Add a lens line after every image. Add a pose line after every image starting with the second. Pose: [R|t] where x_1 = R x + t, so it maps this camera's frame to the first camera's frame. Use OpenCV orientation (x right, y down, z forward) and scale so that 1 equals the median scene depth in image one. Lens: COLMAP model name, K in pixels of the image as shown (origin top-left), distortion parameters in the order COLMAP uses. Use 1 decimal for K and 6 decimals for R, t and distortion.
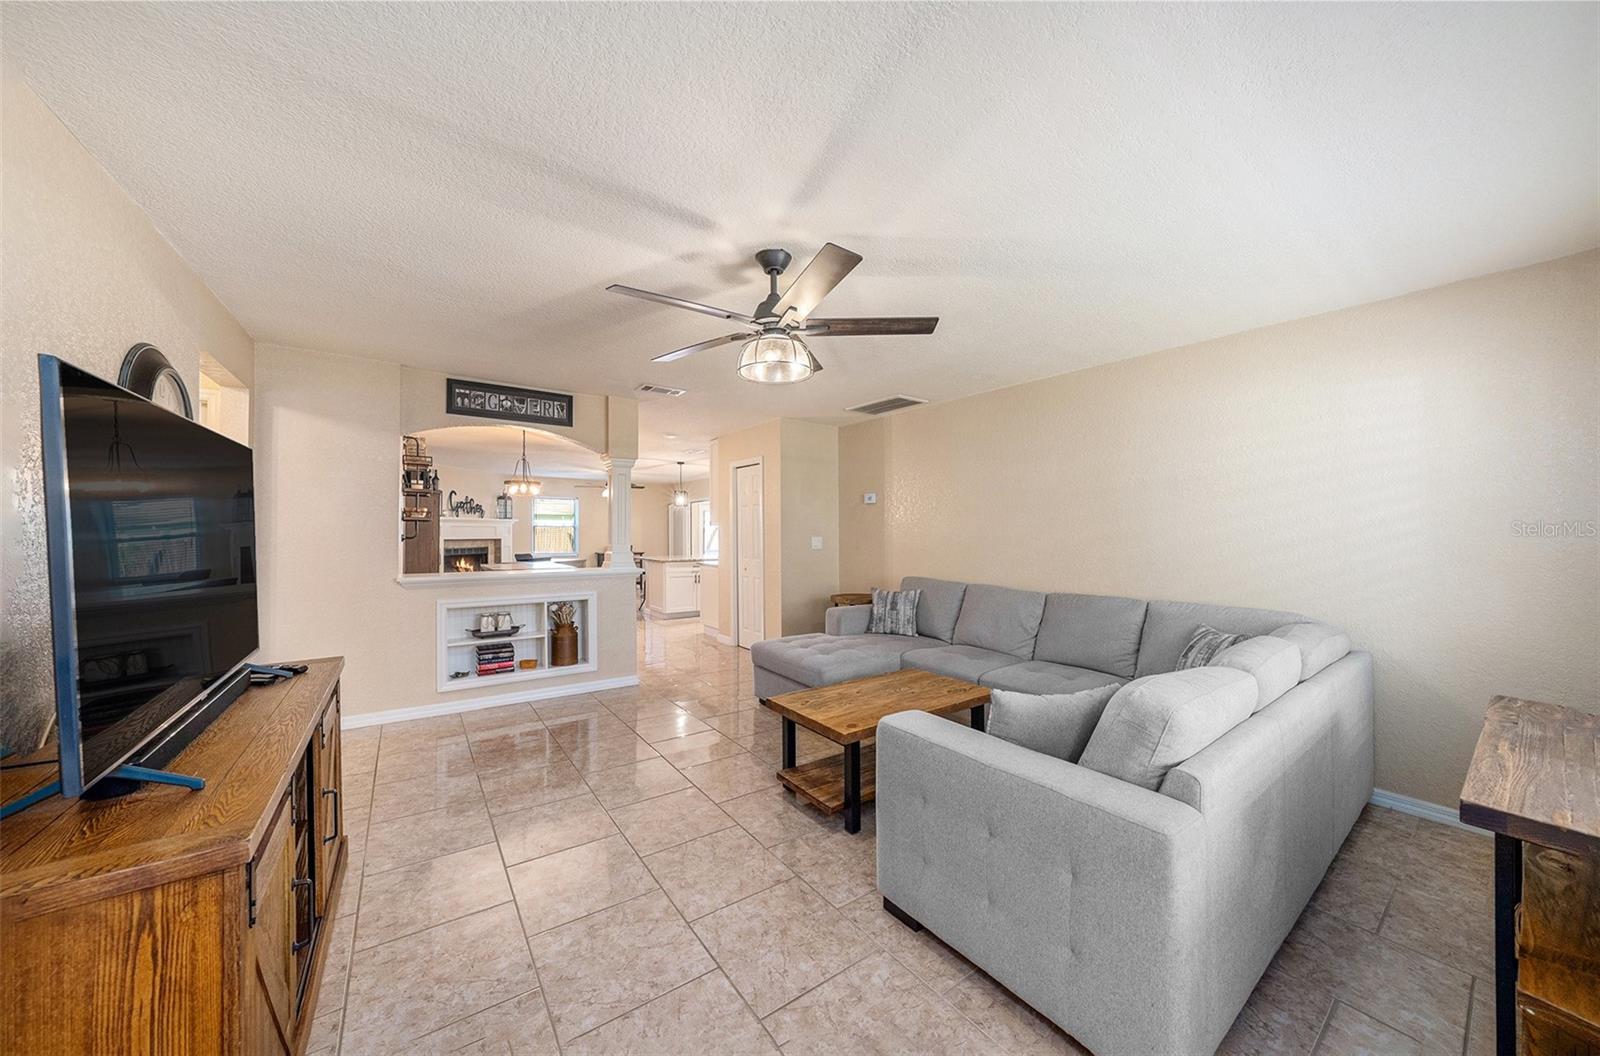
lens RADIAL K [[566.0, 0, 797.5], [0, 566.0, 522.4], [0, 0, 1]] dist [-0.021799, 0.003937]
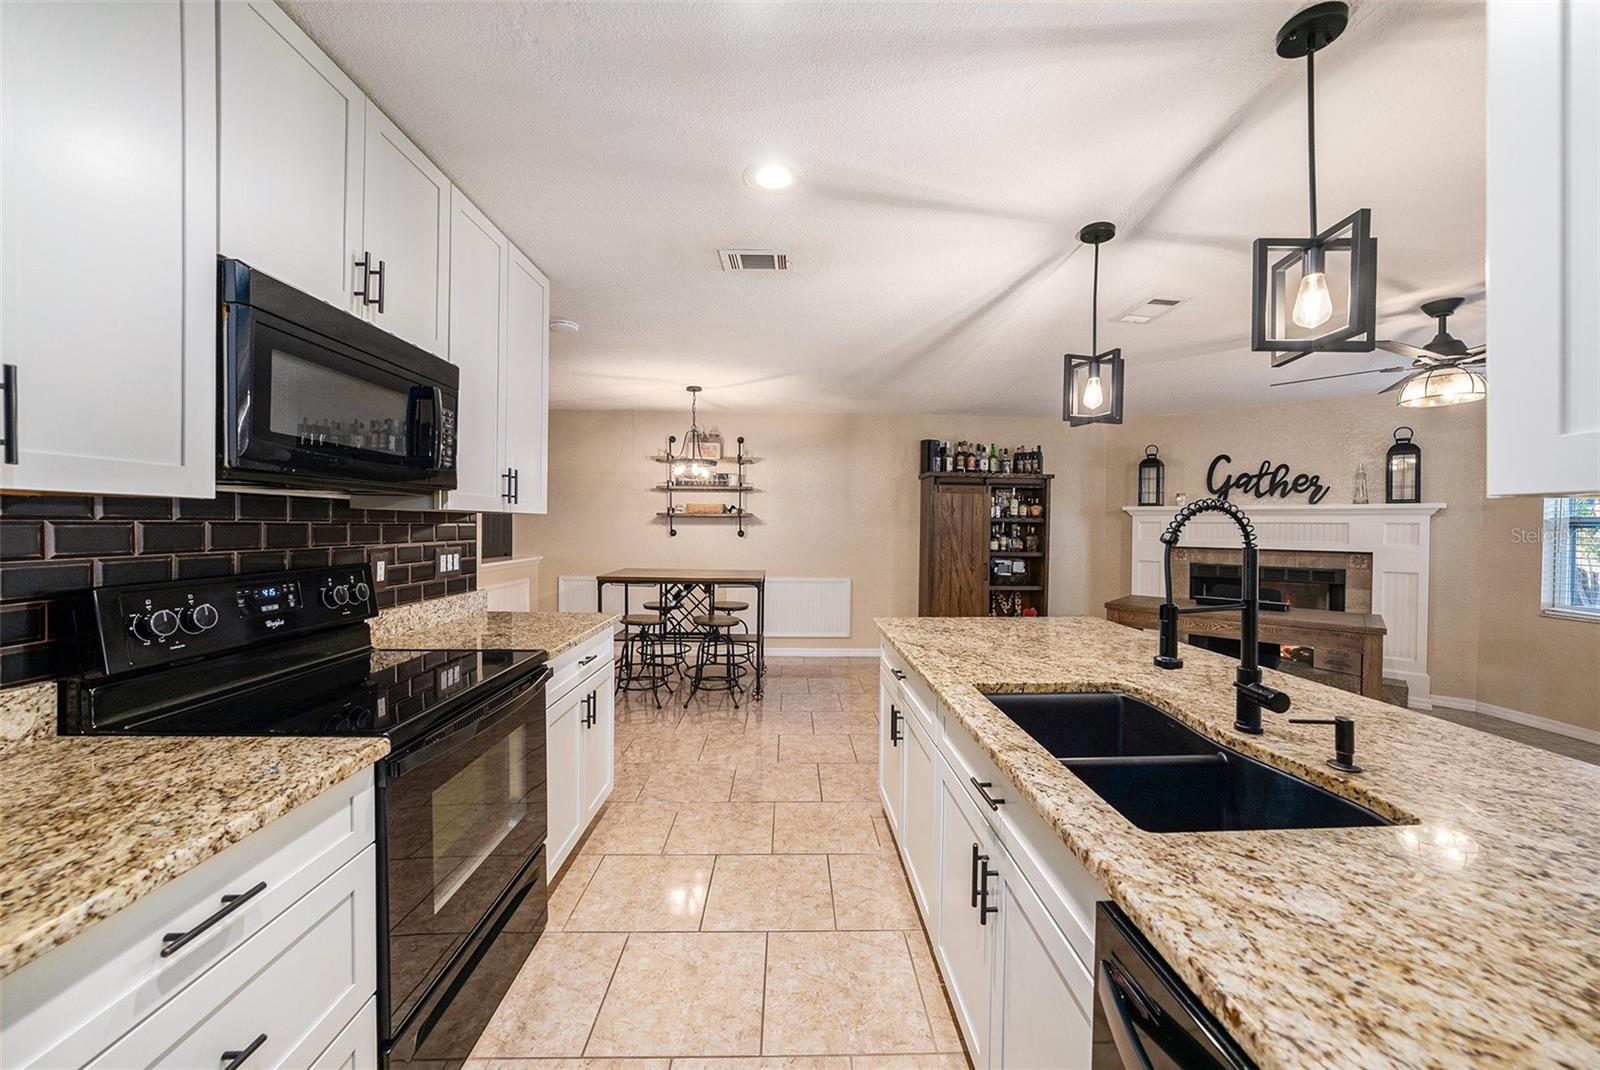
lens RADIAL K [[577.5, 0, 810.6], [0, 577.5, 539.0], [0, 0, 1]] dist [-0.012790, 0.001700]
pose [[-0.535927, 0.013731, -0.844152, 0.047317], [0.004719, 0.999901, 0.013268, 0.012287], [0.844251, 0.003127, -0.535939, 0.908059]]
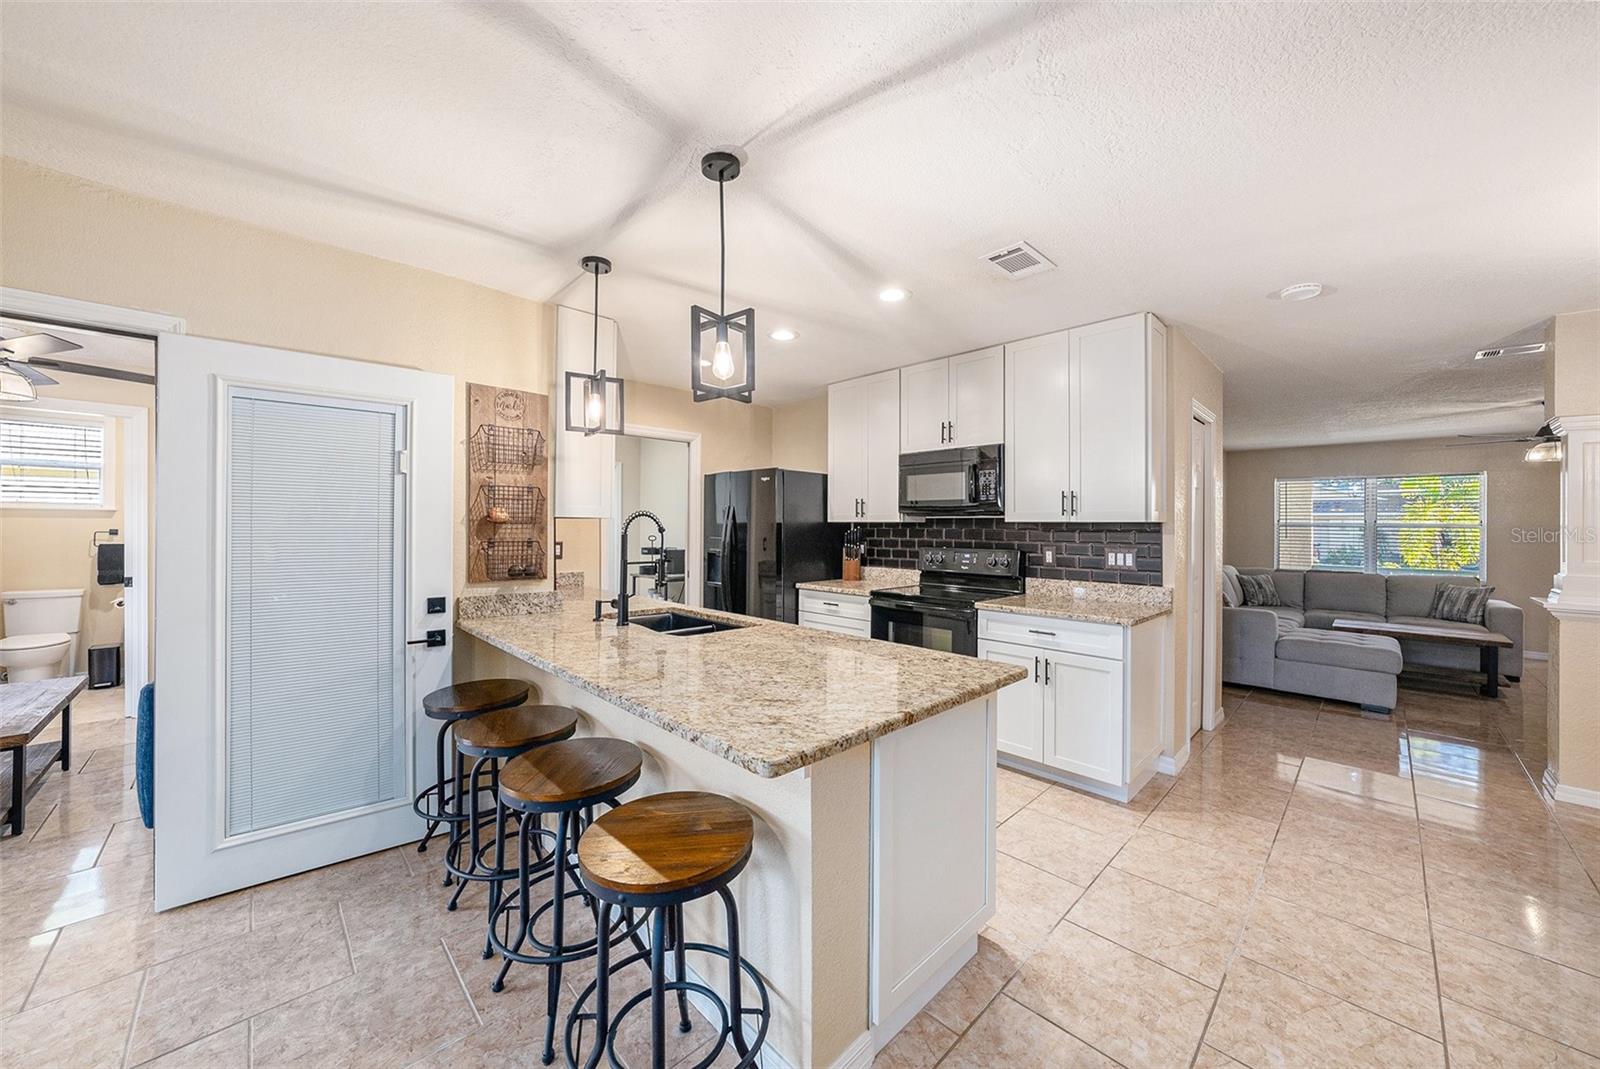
lens RADIAL K [[577.5, 0, 796.6], [0, 577.5, 529.2], [0, 0, 1]] dist [-0.012790, 0.001700]
pose [[-0.167184, -0.007456, 0.985898, -0.353926], [-0.026756, 0.999637, 0.003023, 0.011202], [-0.985563, -0.025873, -0.167323, 0.890628]]
